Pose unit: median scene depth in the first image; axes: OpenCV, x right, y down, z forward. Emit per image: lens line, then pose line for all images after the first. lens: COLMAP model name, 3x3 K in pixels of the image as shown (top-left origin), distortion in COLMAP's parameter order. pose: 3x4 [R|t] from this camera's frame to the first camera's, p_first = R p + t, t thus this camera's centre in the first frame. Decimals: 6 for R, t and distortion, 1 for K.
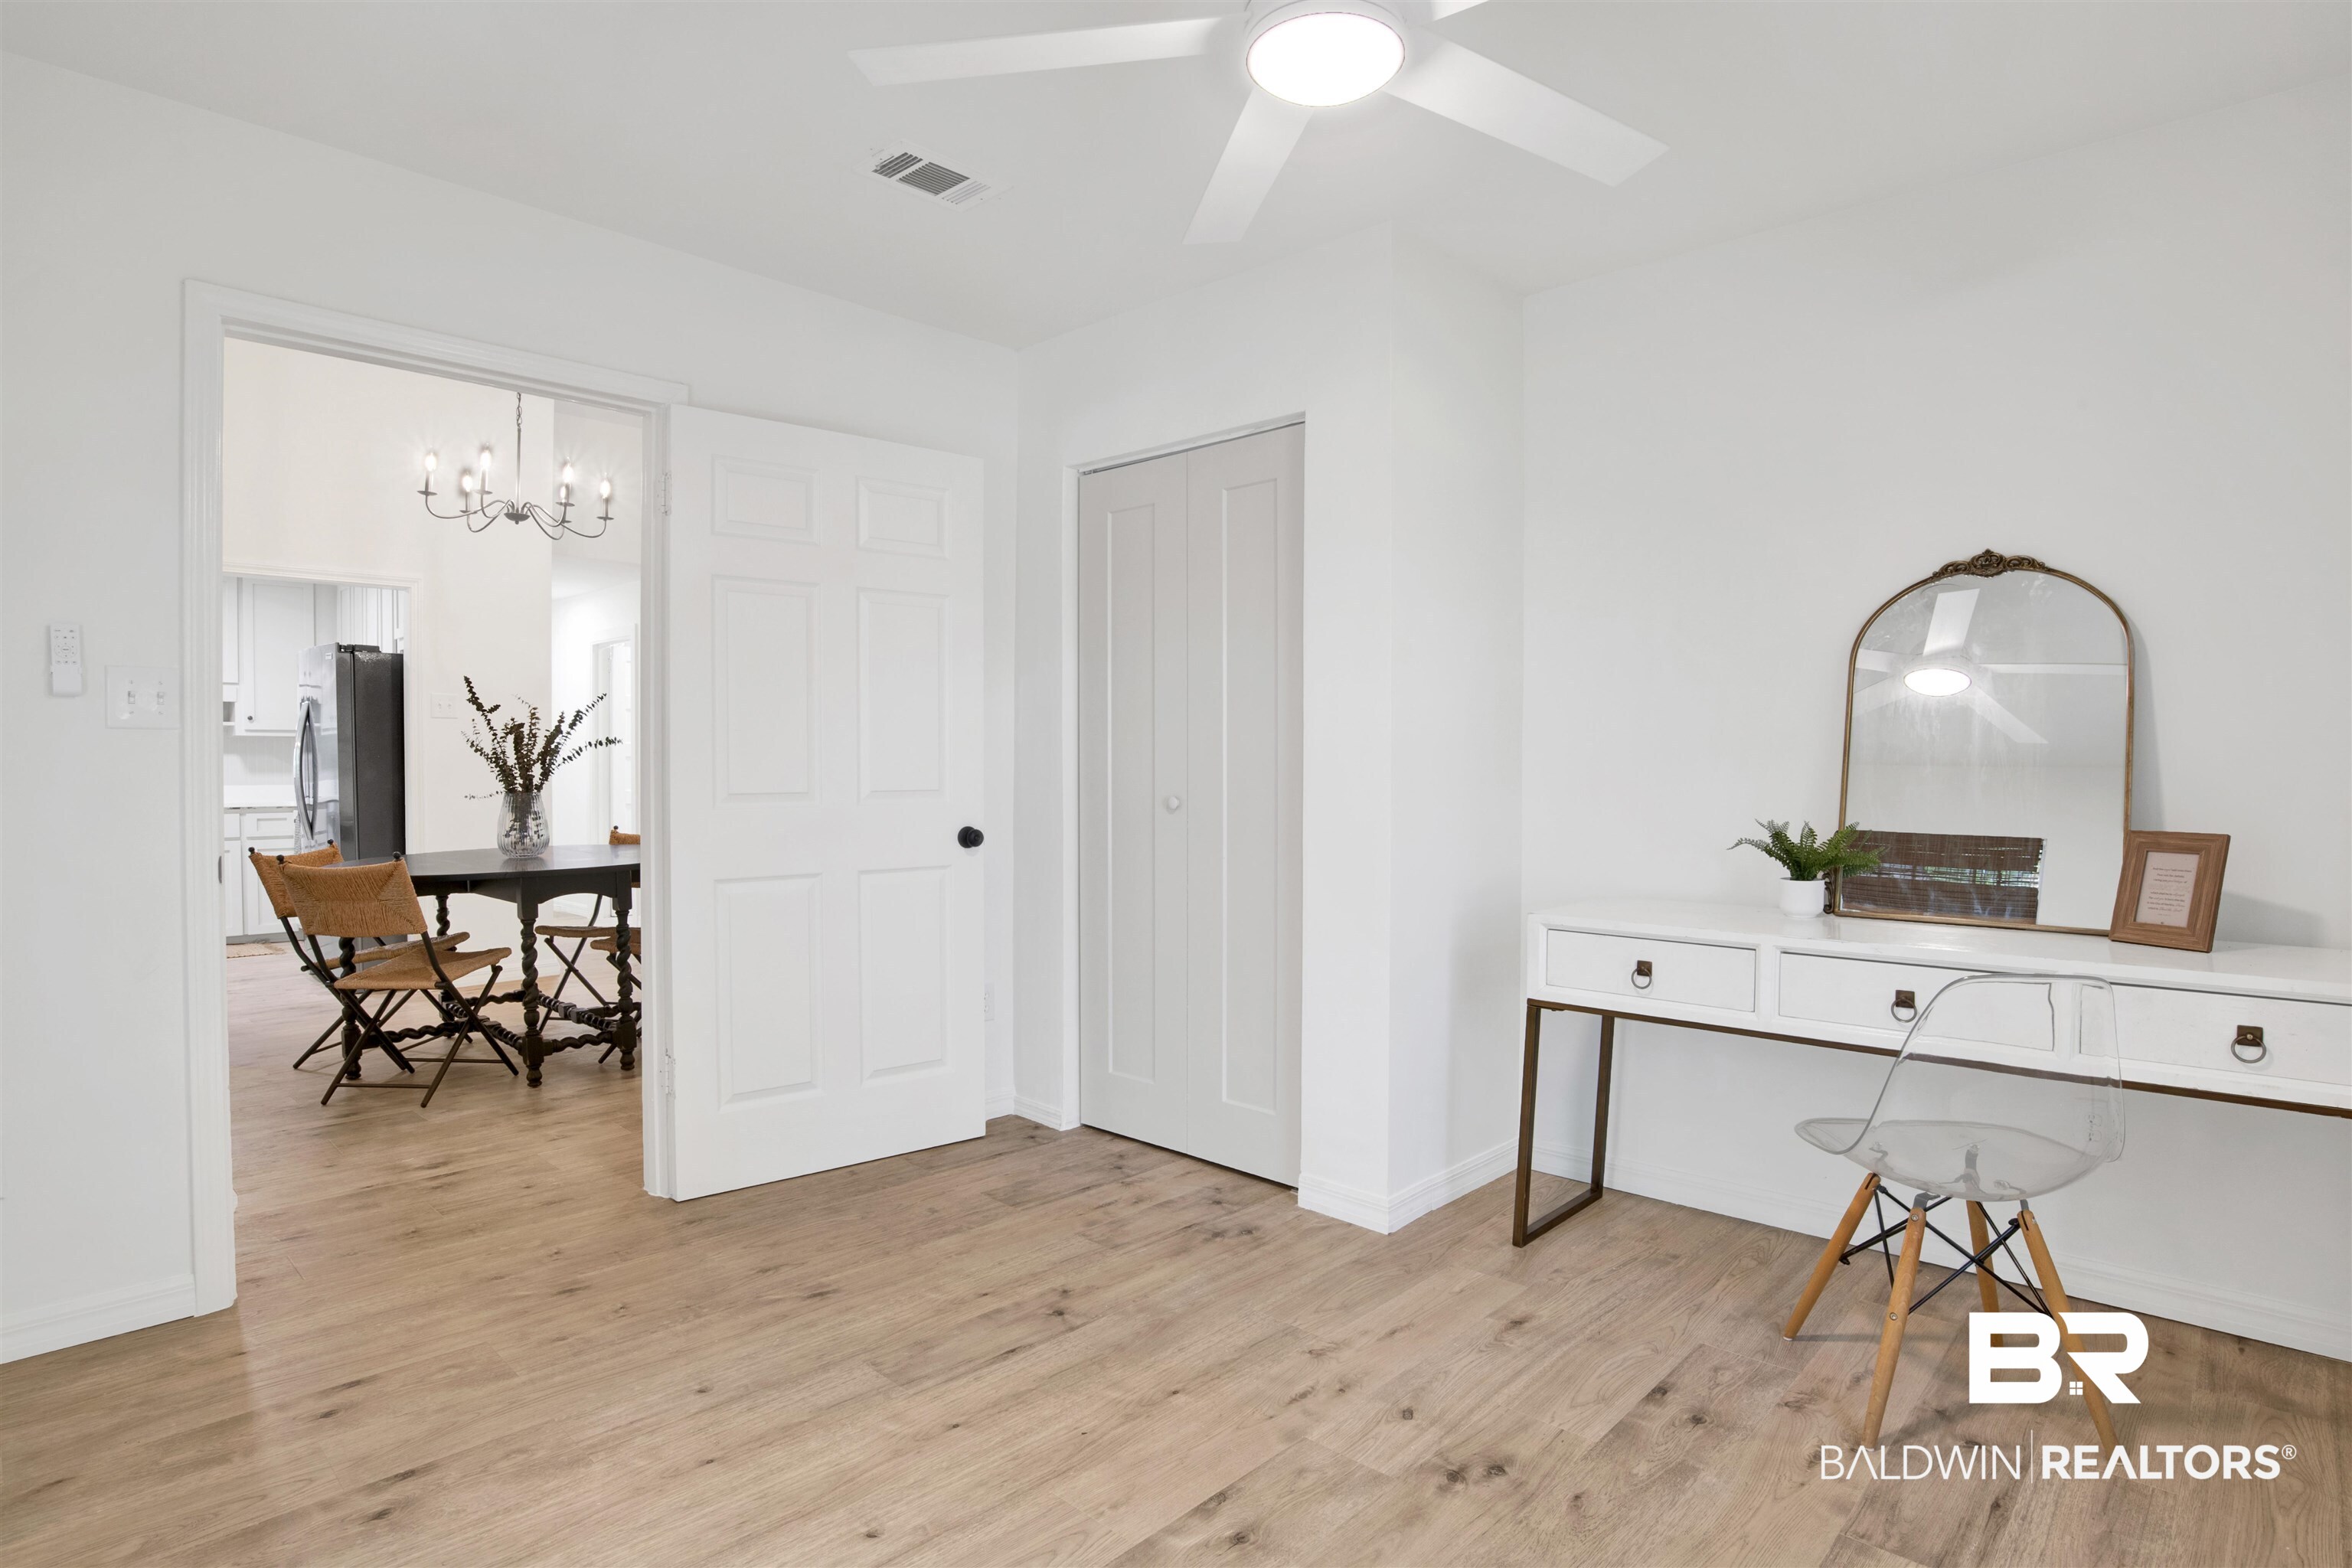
lens RADIAL K [[1233.6, 0, 1193.9], [0, 1233.6, 779.2], [0, 0, 1]] dist [-0.051869, 0.009426]
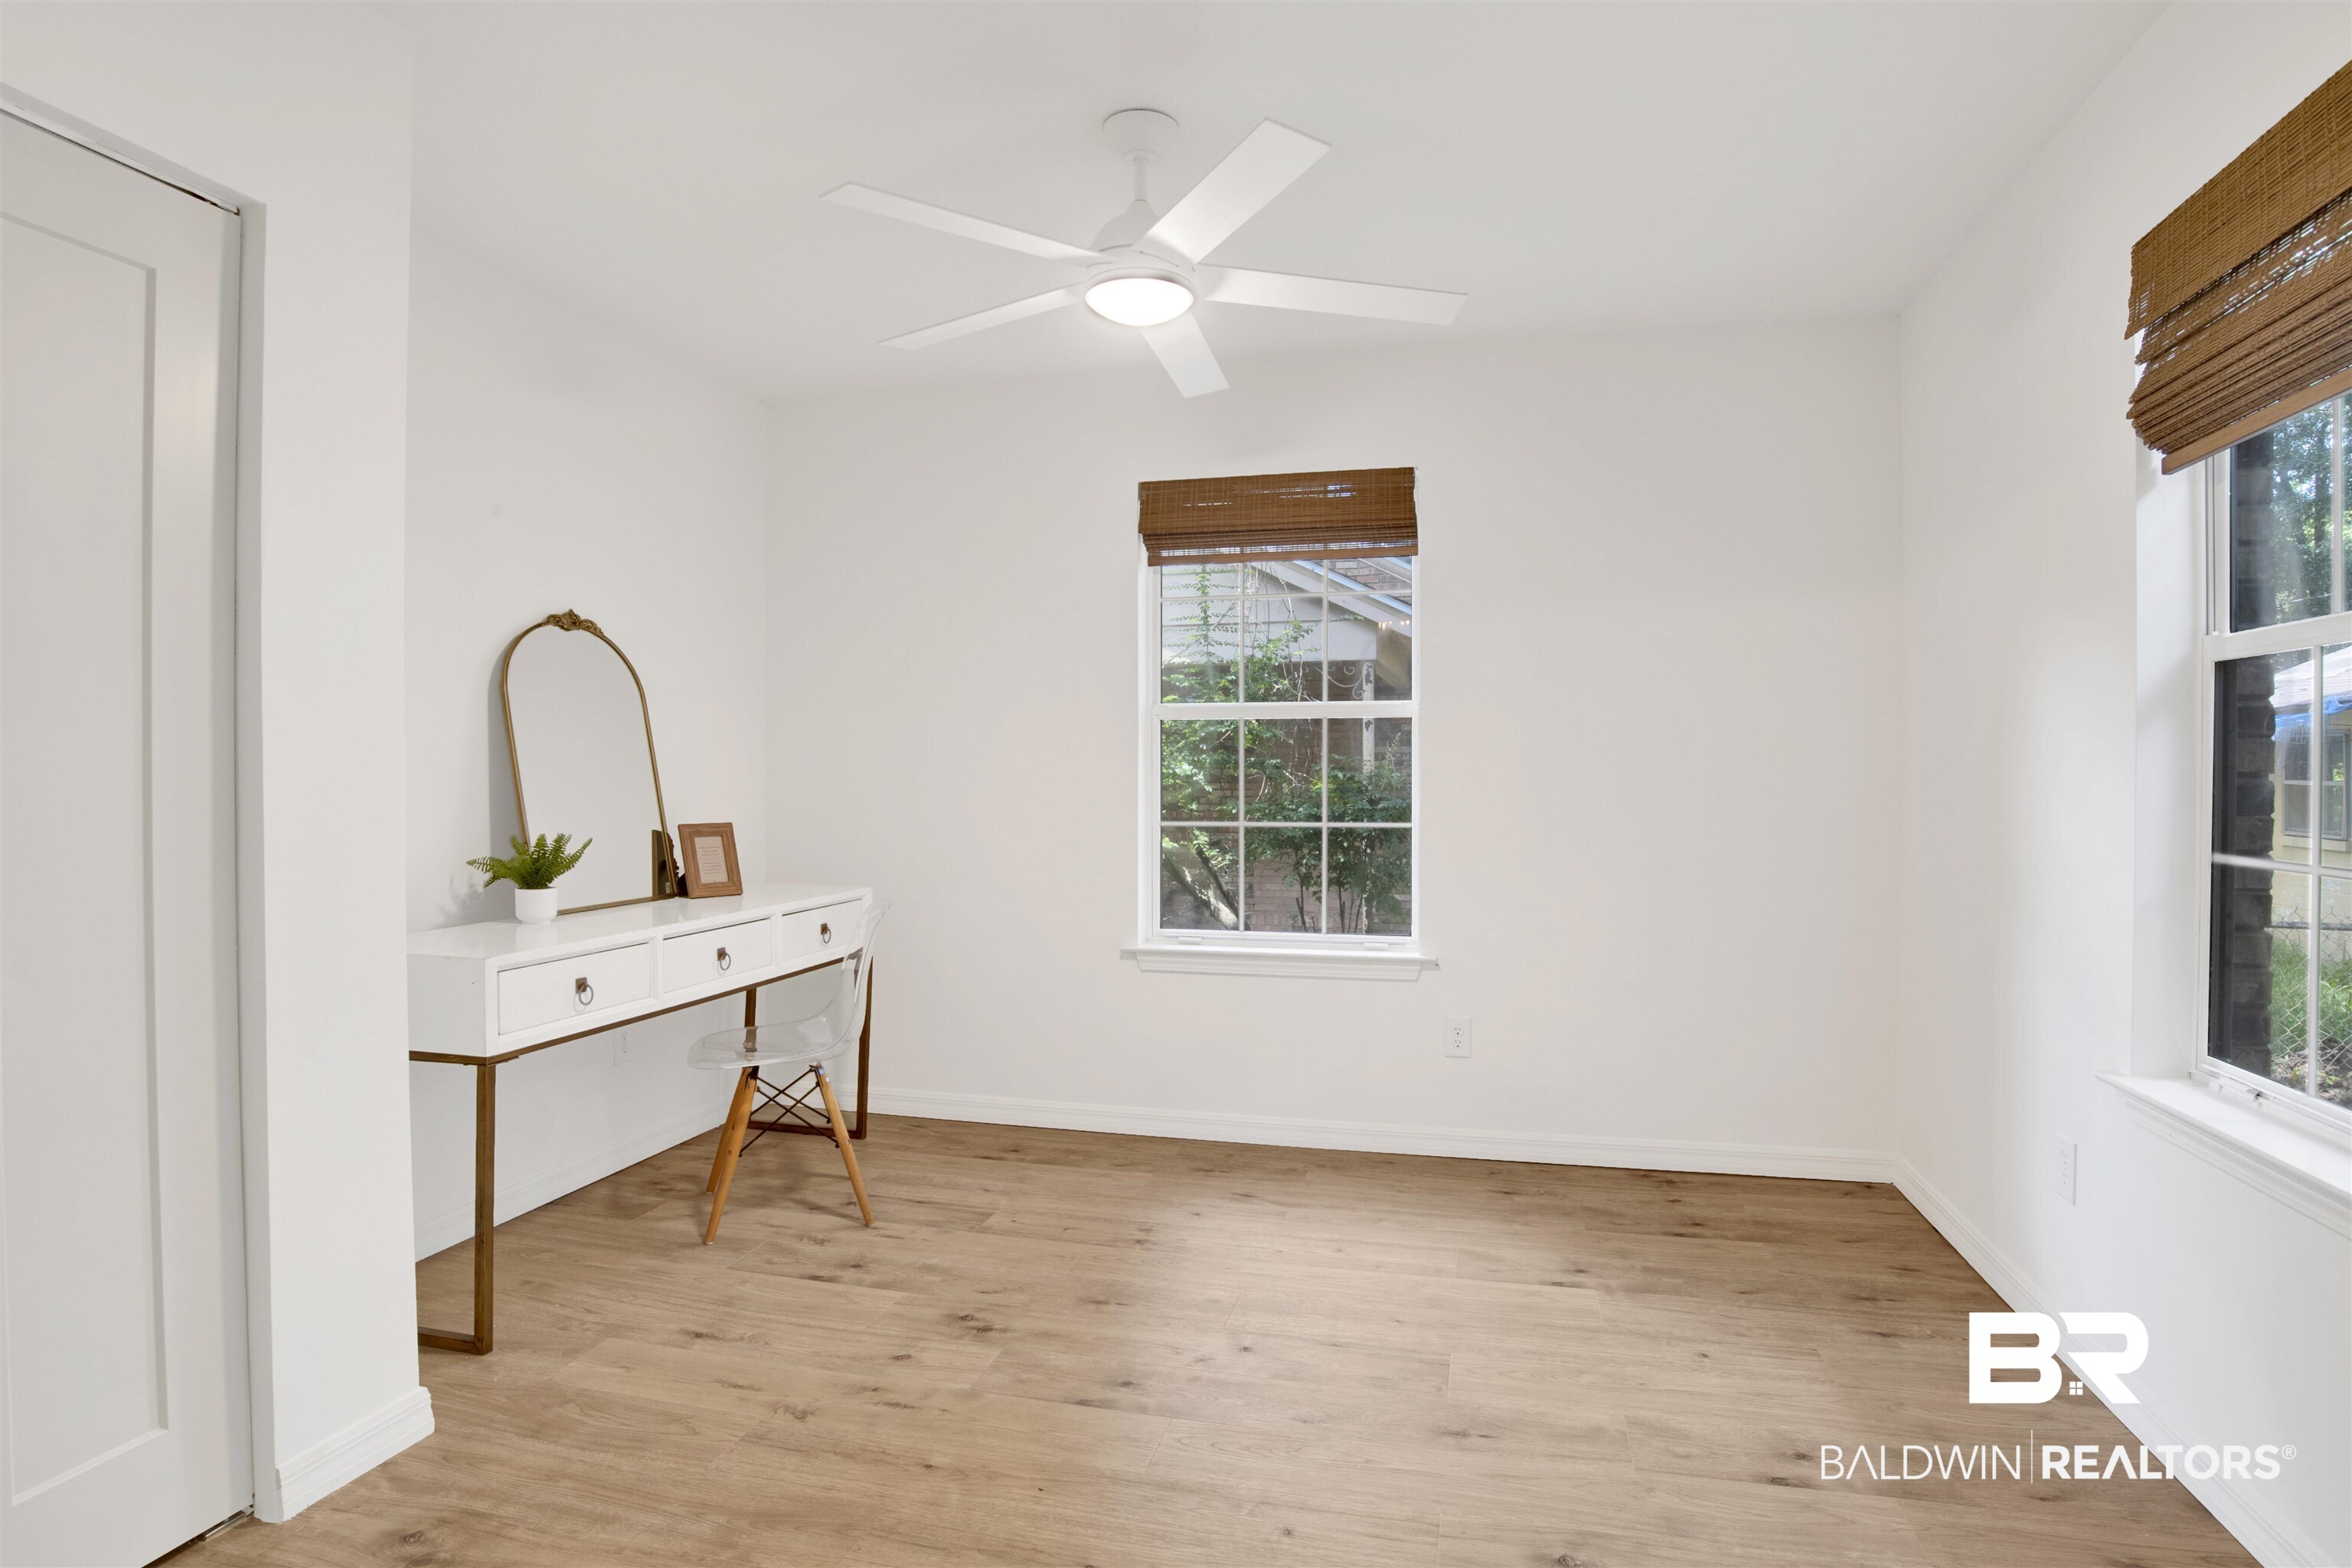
lens RADIAL K [[1233.6, 0, 1193.7], [0, 1233.6, 780.6], [0, 0, 1]] dist [-0.051869, 0.009426]
pose [[-0.485381, -0.008947, 0.874257, -0.867475], [0.013100, 0.999761, 0.017504, -0.030118], [-0.874205, 0.019948, -0.485148, 1.194923]]
